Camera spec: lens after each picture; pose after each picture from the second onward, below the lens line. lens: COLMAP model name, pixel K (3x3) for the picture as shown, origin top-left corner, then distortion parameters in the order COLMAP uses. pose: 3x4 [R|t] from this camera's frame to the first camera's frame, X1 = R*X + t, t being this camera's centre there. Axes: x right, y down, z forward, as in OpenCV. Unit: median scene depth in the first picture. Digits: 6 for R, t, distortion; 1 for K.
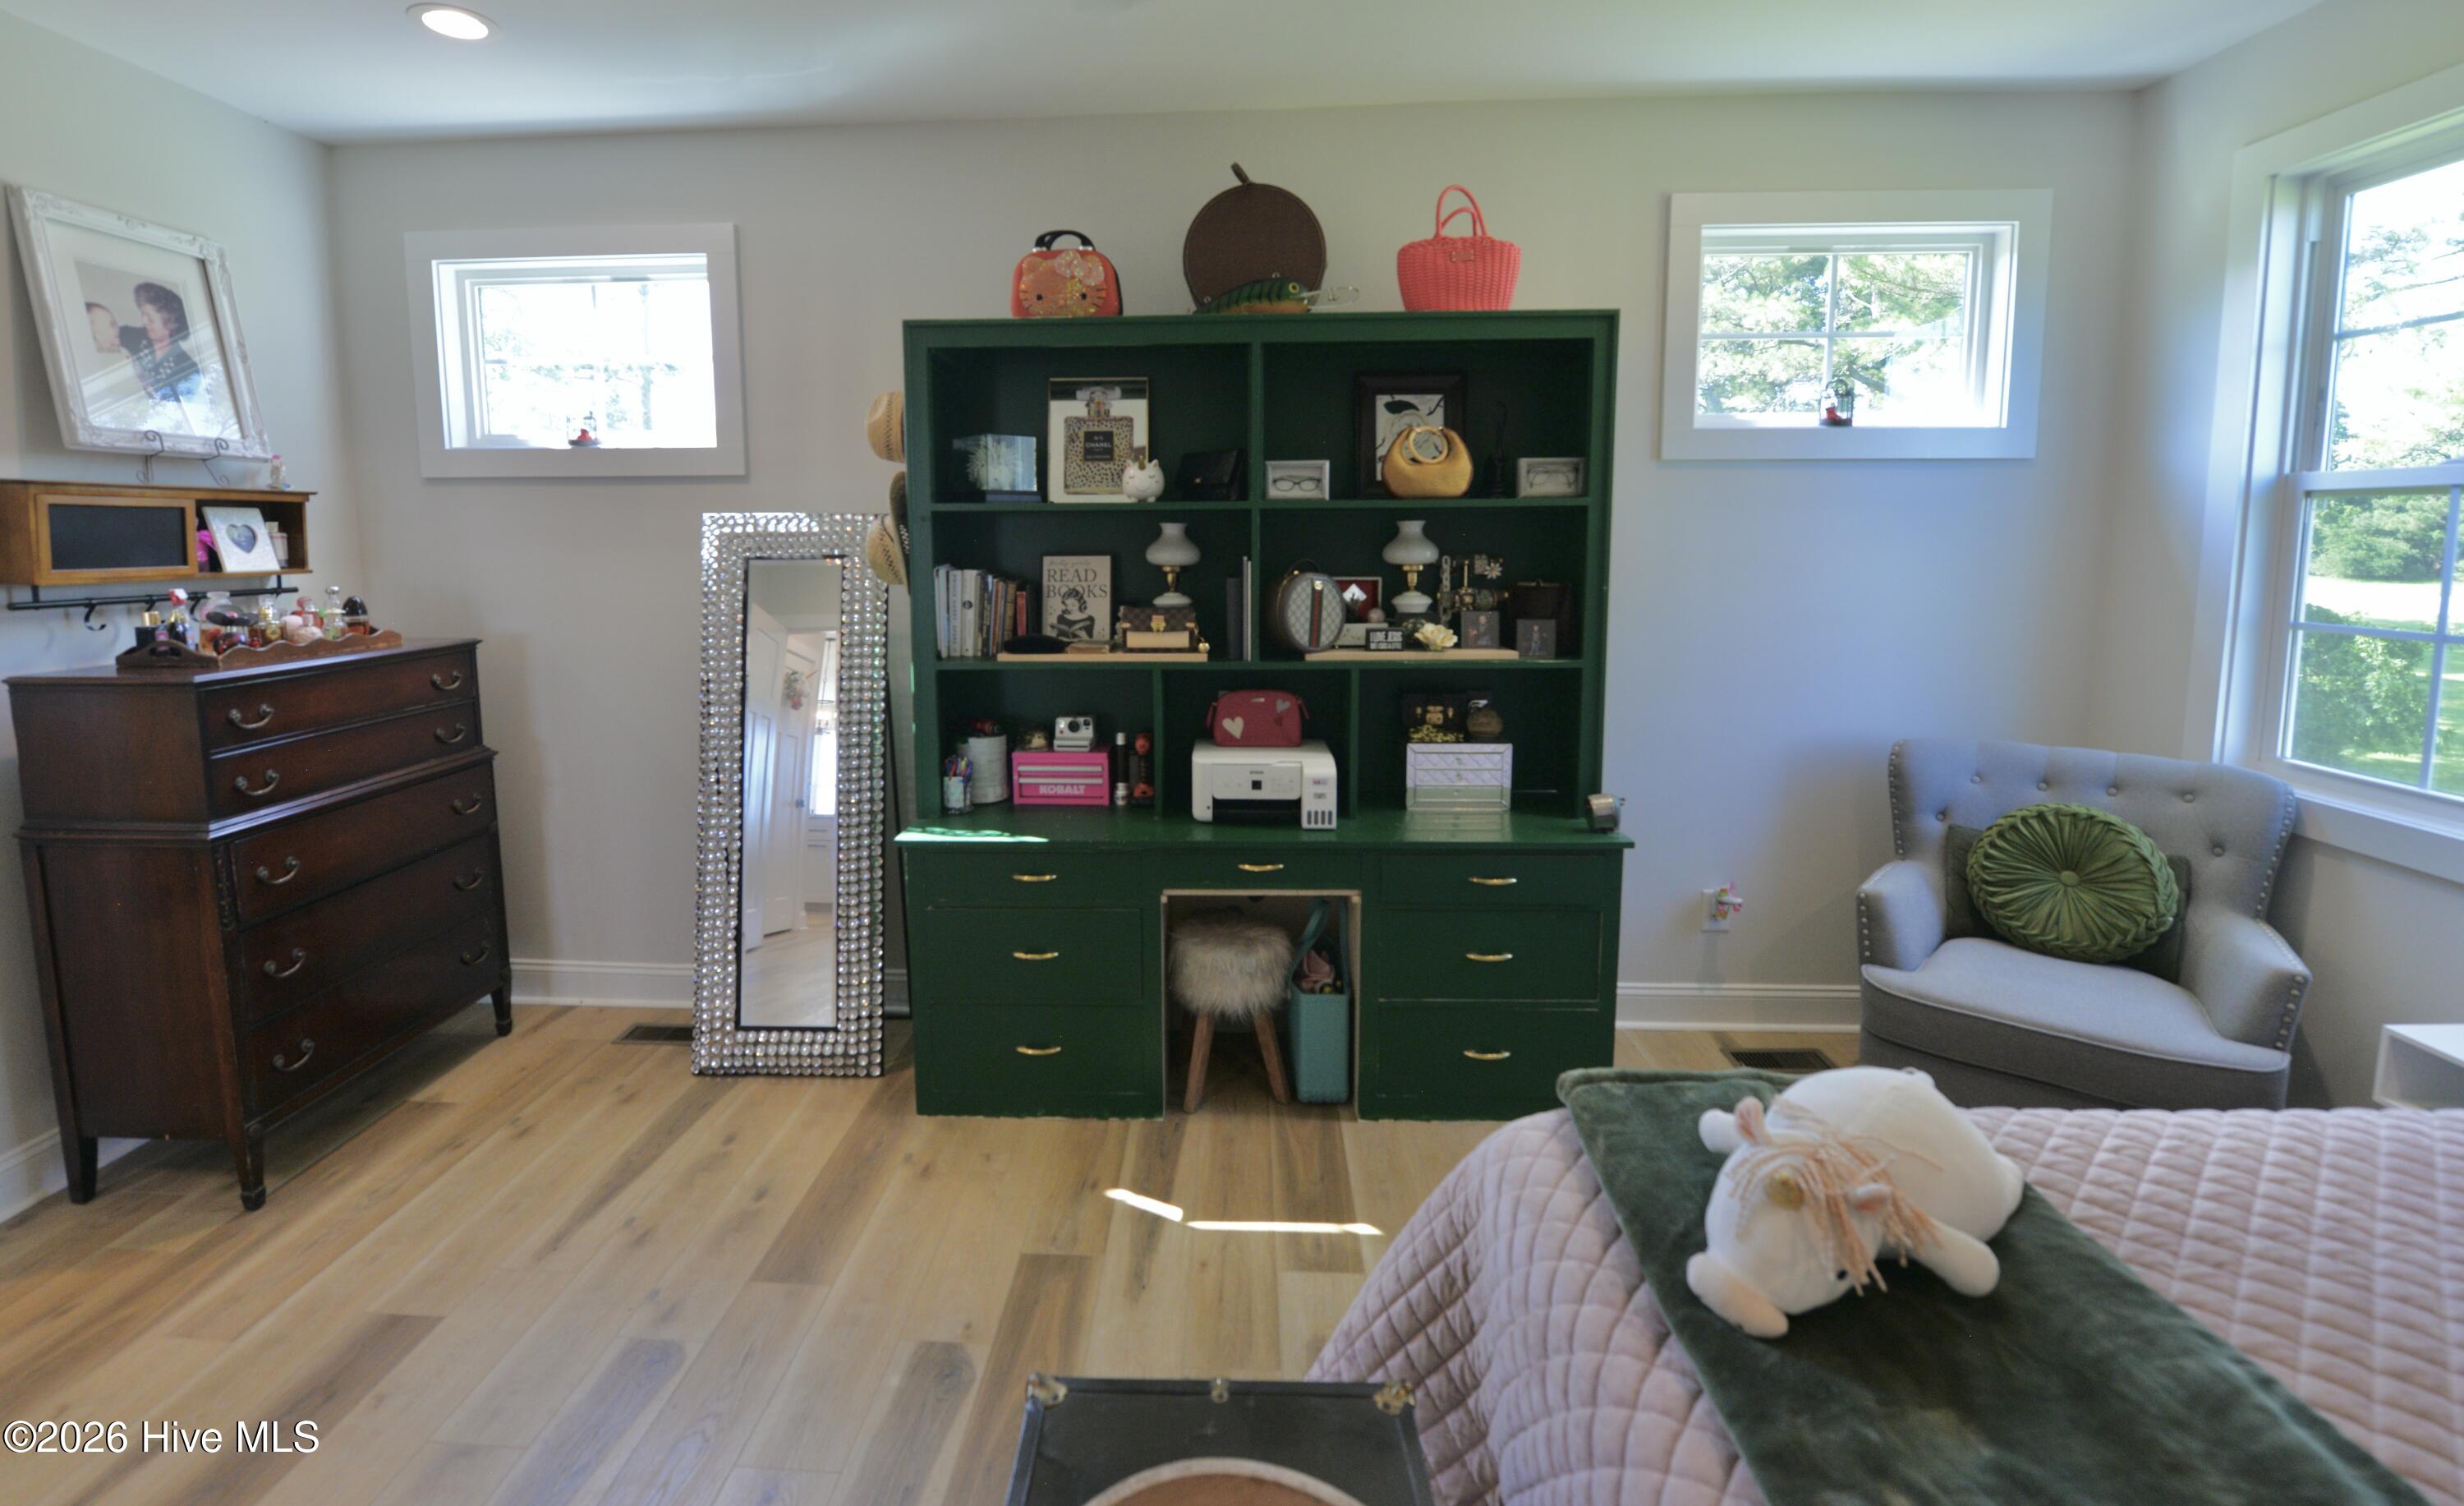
lens RADIAL K [[964.2, 0, 1230.6], [0, 964.2, 620.0], [0, 0, 1]] dist [-0.000649, -0.000106]
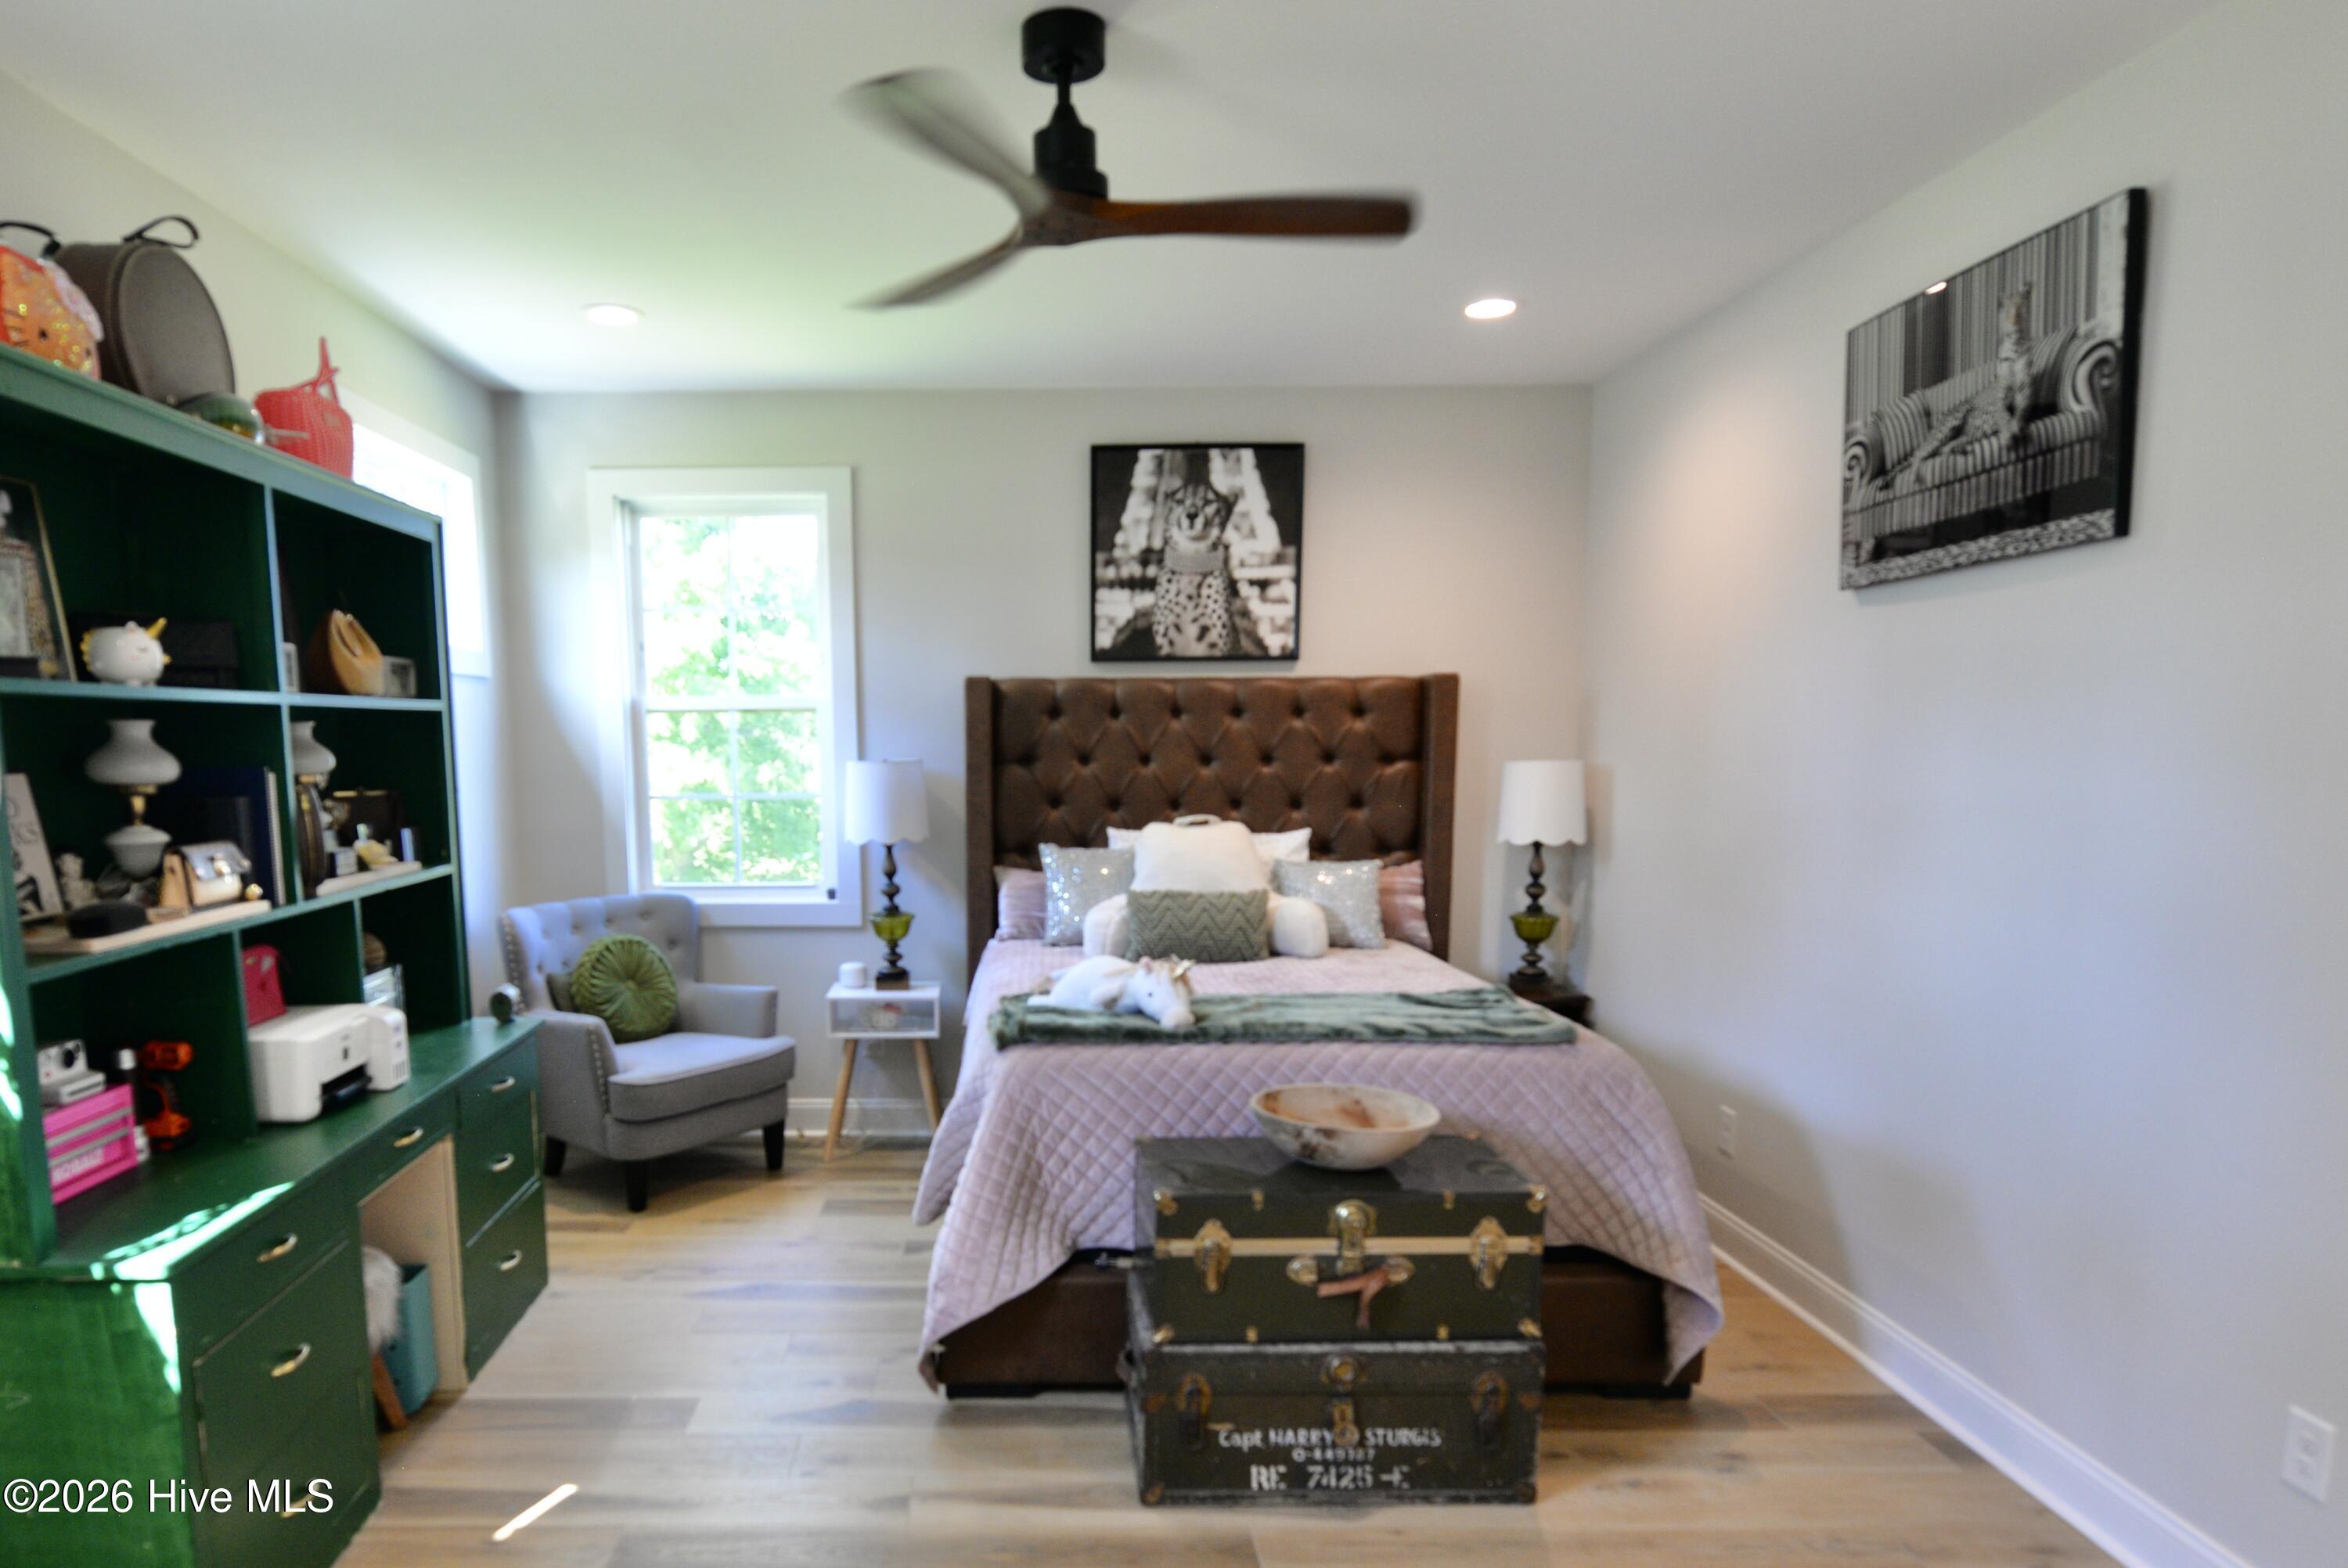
lens RADIAL K [[943.1, 0, 1178.0], [0, 943.1, 775.8], [0, 0, 1]] dist [-0.014517, -0.000672]
pose [[0.015746, -0.046726, 0.998784, -0.688288], [0.099894, 0.993983, 0.044926, -0.019393], [-0.994873, 0.099065, 0.020319, 0.276950]]
